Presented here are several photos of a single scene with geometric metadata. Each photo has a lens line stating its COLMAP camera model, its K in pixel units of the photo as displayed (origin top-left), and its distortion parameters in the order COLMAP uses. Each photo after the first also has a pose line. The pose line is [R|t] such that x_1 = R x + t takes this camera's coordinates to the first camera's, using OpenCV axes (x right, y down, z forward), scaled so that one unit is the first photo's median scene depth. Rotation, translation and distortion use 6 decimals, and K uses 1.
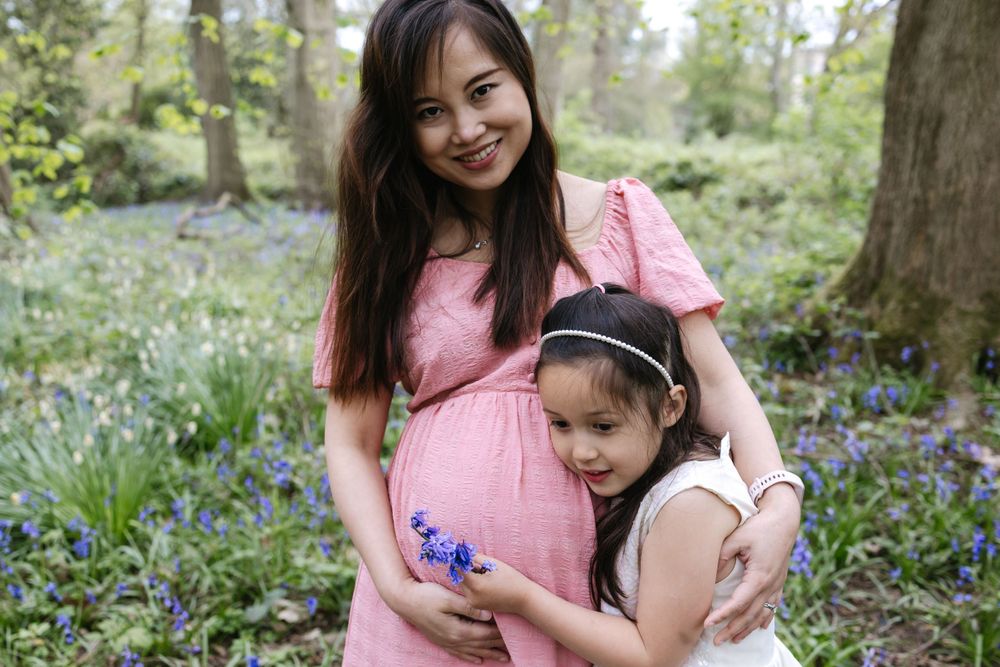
lens RADIAL K [[1021.2, 0, 498.3], [0, 1021.2, 308.2], [0, 0, 1]] dist [0.004485, -0.000720]
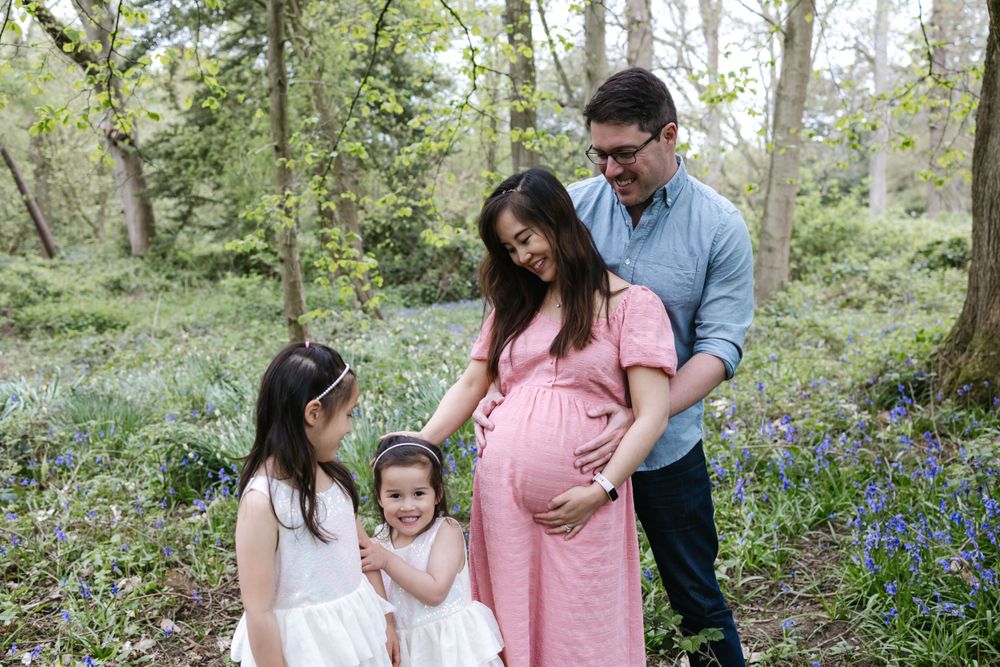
lens RADIAL K [[1010.3, 0, 500.0], [0, 1010.3, 333.5], [0, 0, 1]] dist [0.002721, -0.008206]
pose [[0.942123, -0.023273, -0.334459, 0.261702], [0.002045, 0.997968, -0.063682, 0.050613], [0.335262, 0.059312, 0.940256, -0.353405]]
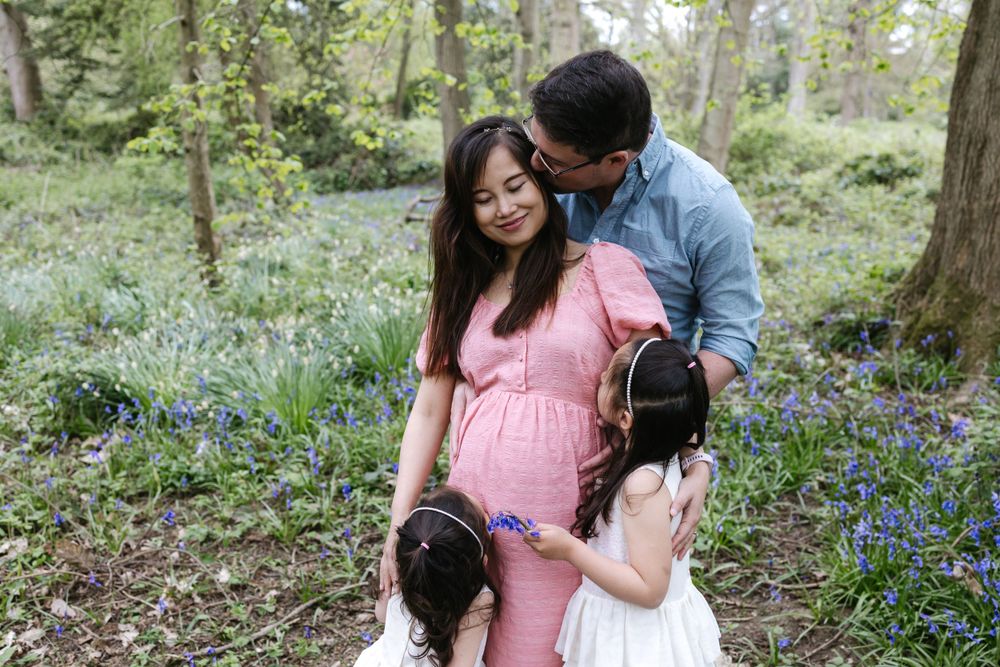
lens RADIAL K [[1010.3, 0, 500.0], [0, 1010.3, 333.5], [0, 0, 1]] dist [0.002721, -0.008206]
pose [[0.969126, 0.049333, -0.241582, 0.186585], [-0.038065, 0.997968, 0.051093, -0.004183], [0.243612, -0.040320, 0.969034, -0.259232]]
